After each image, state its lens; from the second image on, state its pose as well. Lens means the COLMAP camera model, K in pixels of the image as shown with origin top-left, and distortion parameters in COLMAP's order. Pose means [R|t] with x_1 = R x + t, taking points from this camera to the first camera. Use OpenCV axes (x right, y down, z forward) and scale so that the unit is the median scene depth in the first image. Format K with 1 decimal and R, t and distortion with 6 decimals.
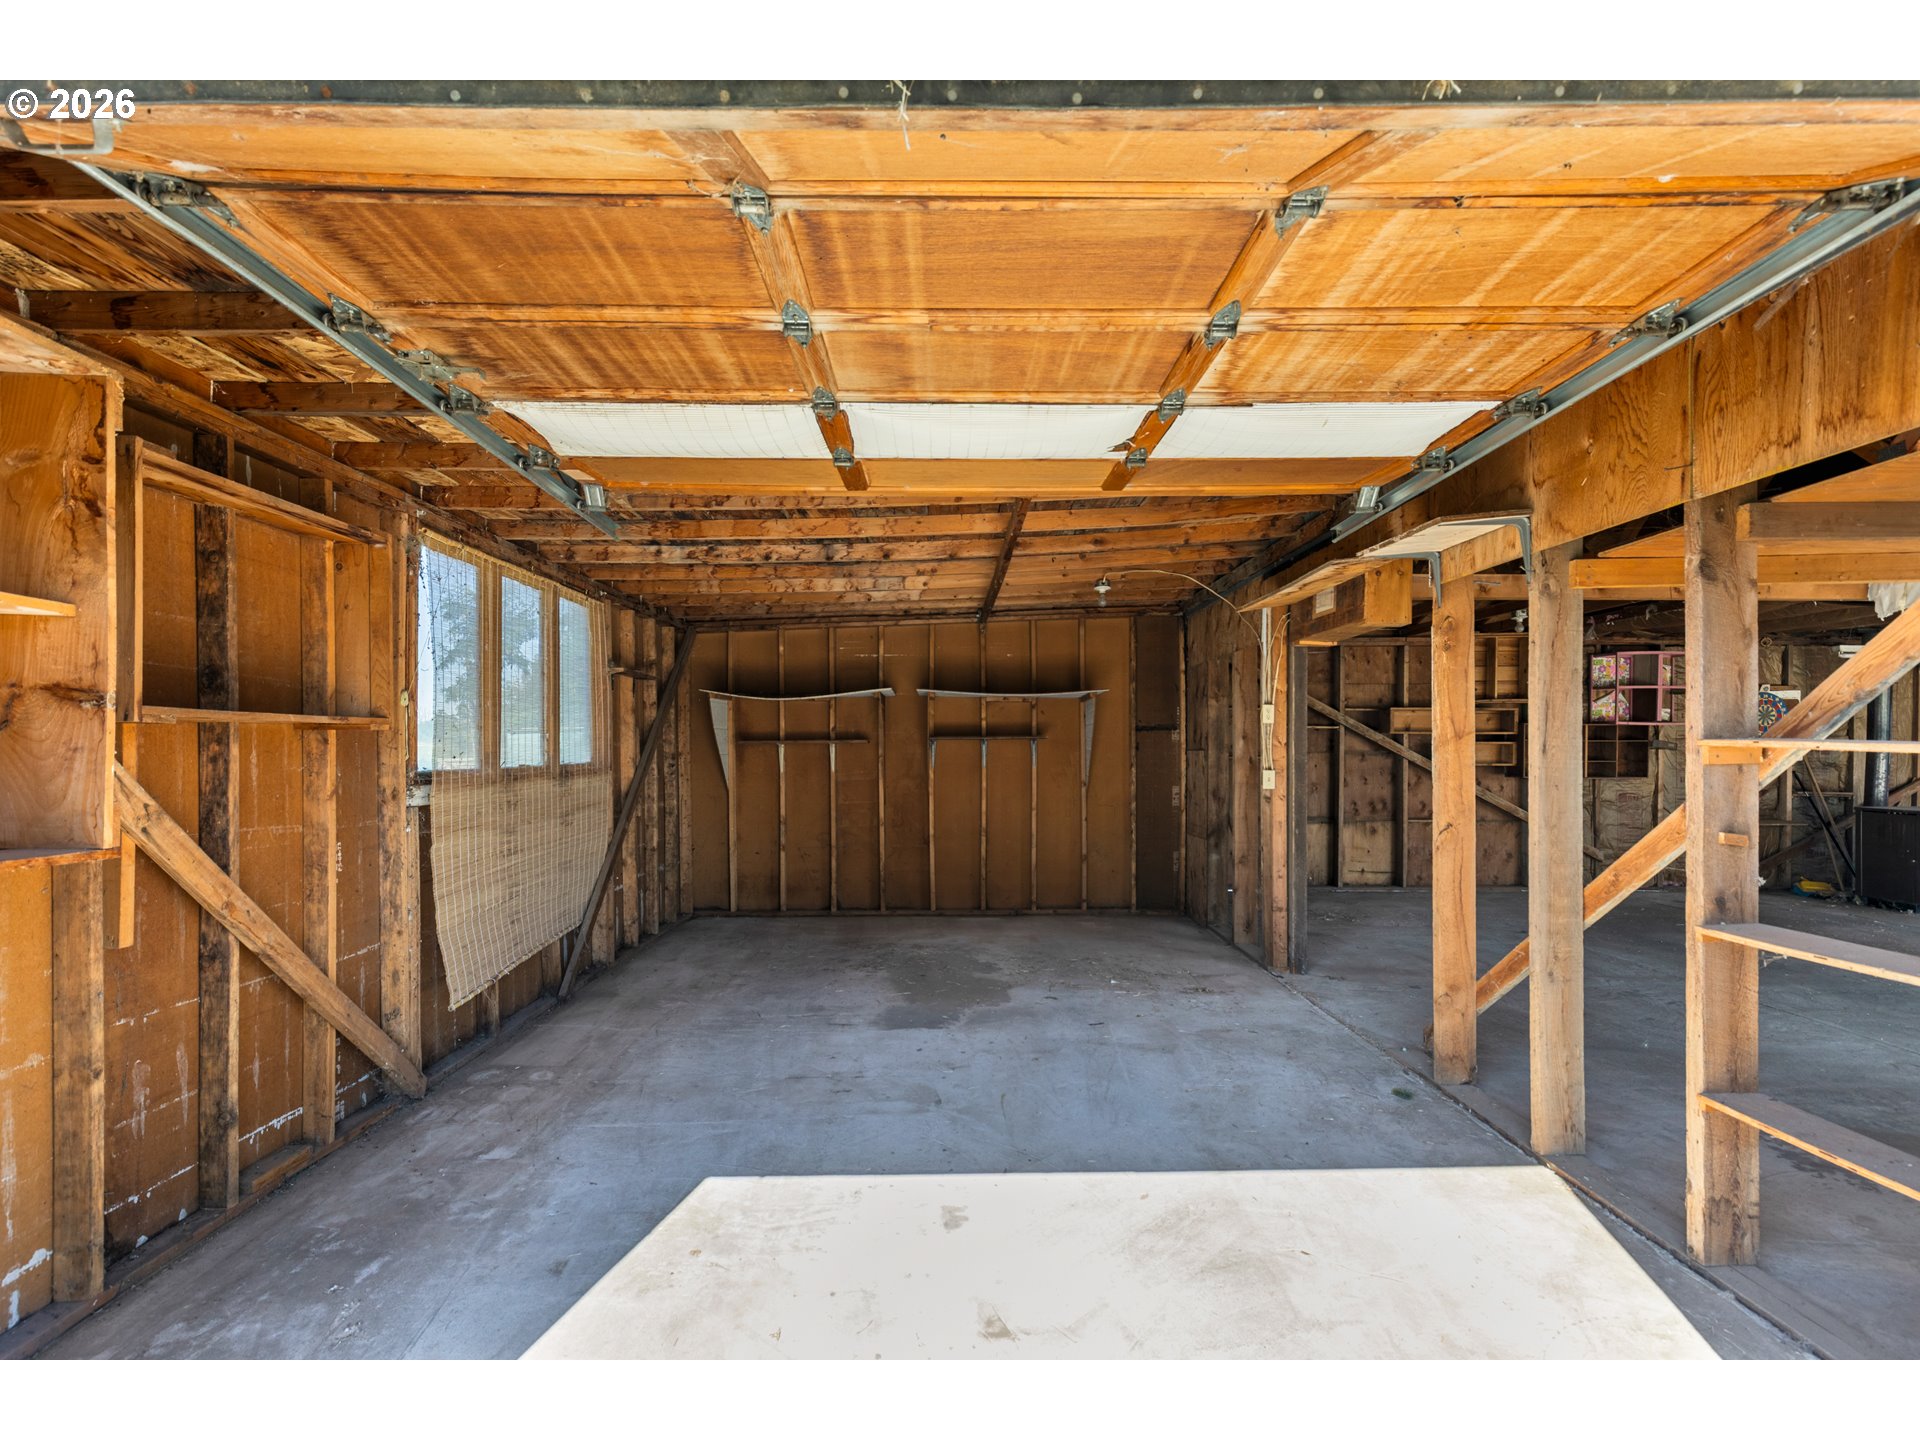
lens RADIAL K [[880.0, 0, 959.1], [0, 880.0, 737.8], [0, 0, 1]] dist [0.008398, -0.000205]
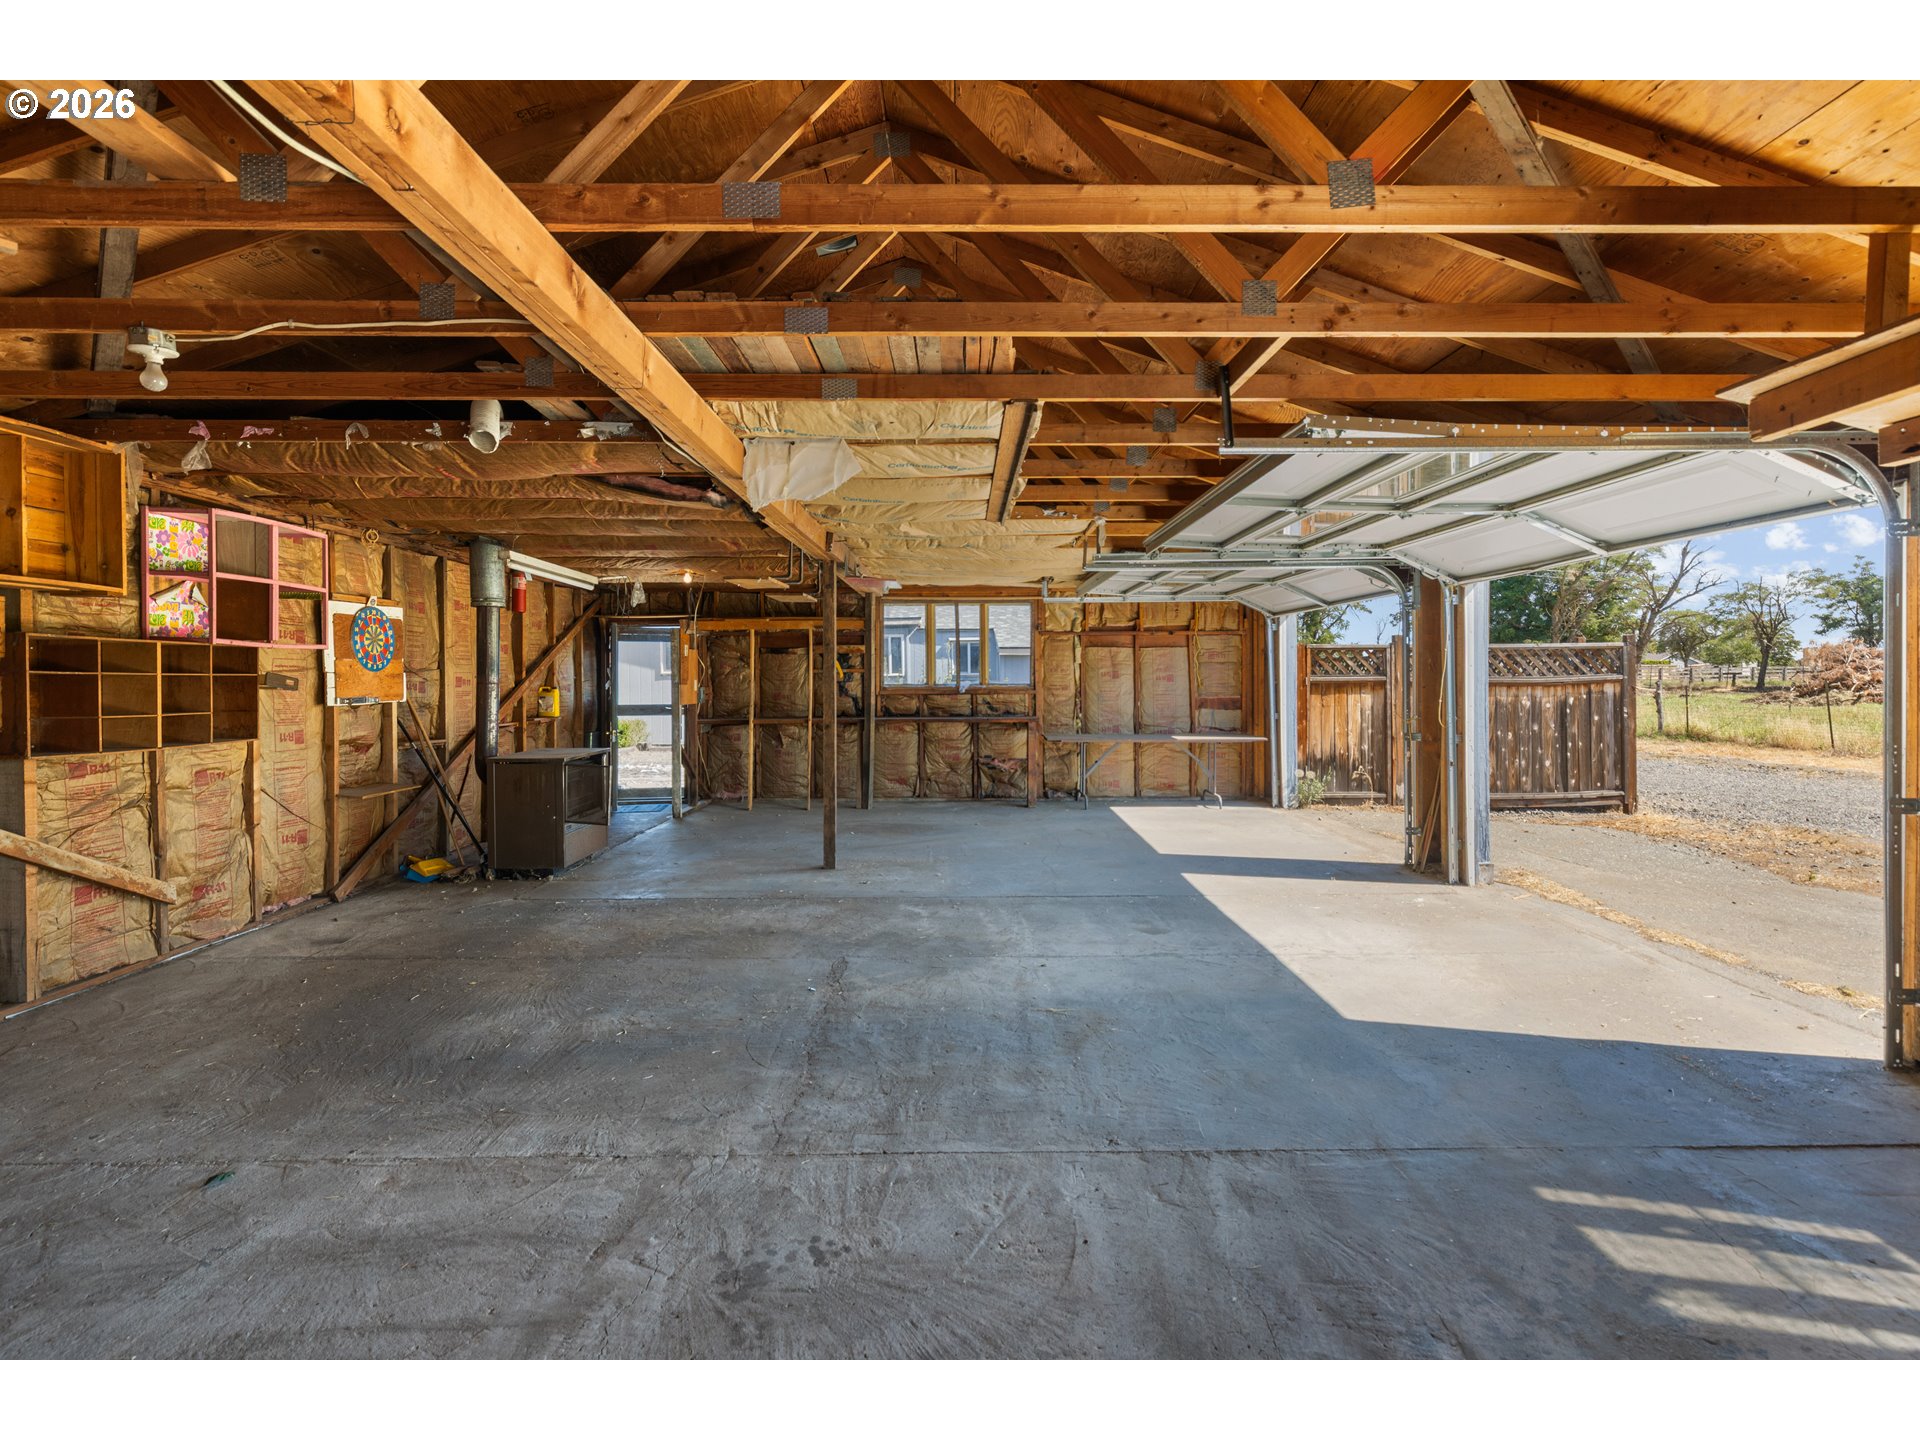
lens RADIAL K [[880.0, 0, 958.5], [0, 880.0, 687.2], [0, 0, 1]] dist [0.008398, -0.000205]
pose [[-0.006406, -0.007376, 0.999952, 0.198090], [0.000278, 0.999973, 0.007378, 0.007661], [-0.999979, 0.000325, -0.006403, 0.533450]]
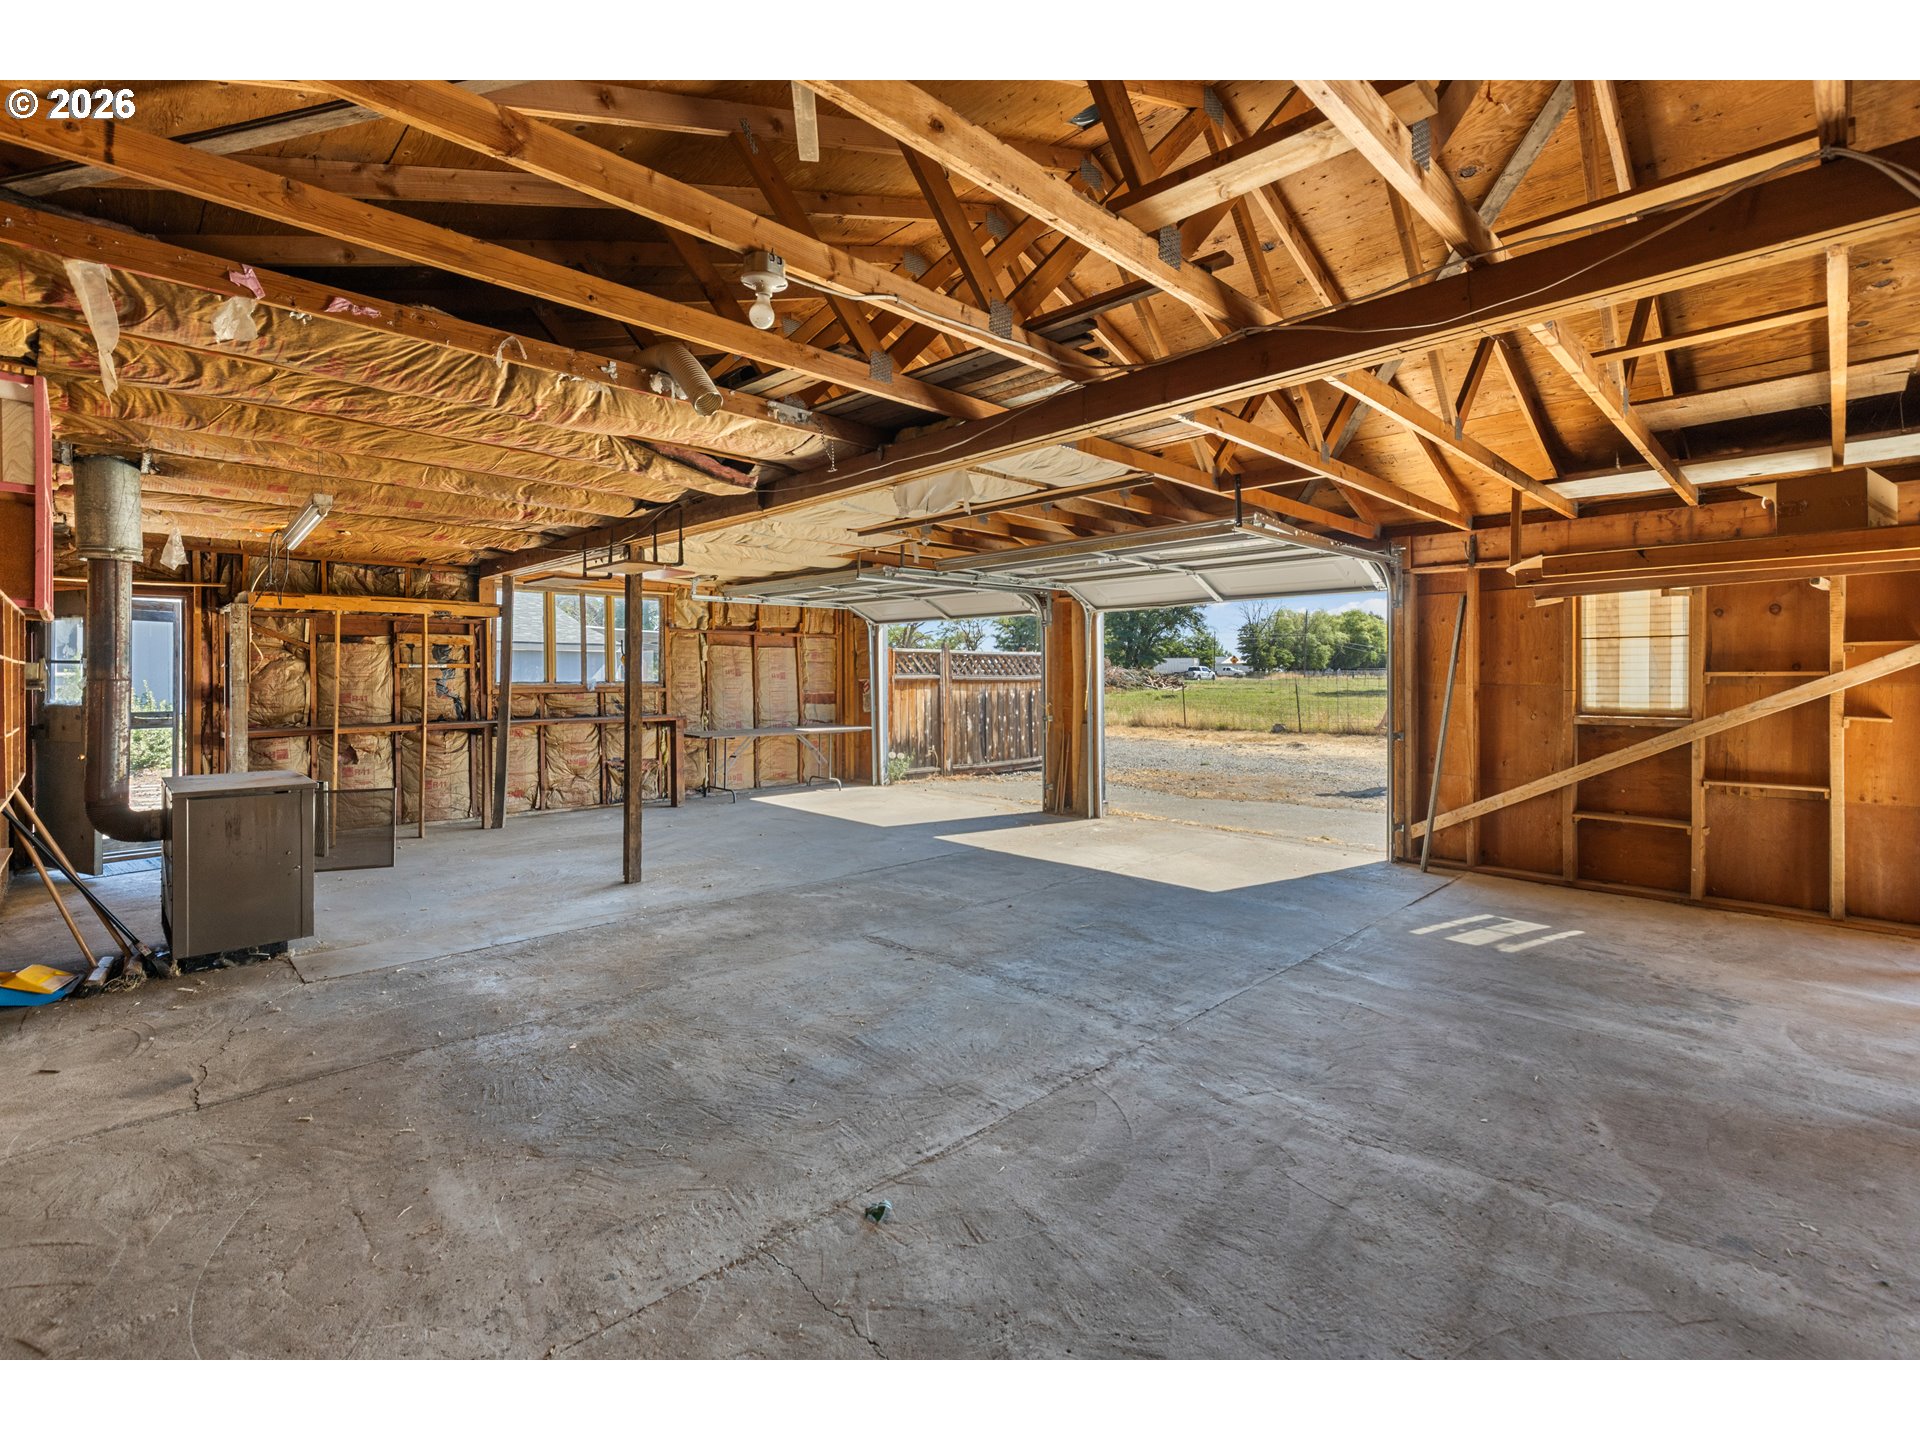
lens RADIAL K [[880.0, 0, 961.0], [0, 880.0, 679.5], [0, 0, 1]] dist [0.008398, -0.000205]
pose [[-0.703890, 0.000715, 0.710309, 0.281922], [0.000595, 1.000000, -0.000417, 0.010184], [-0.710309, 0.000129, -0.703890, 0.944305]]
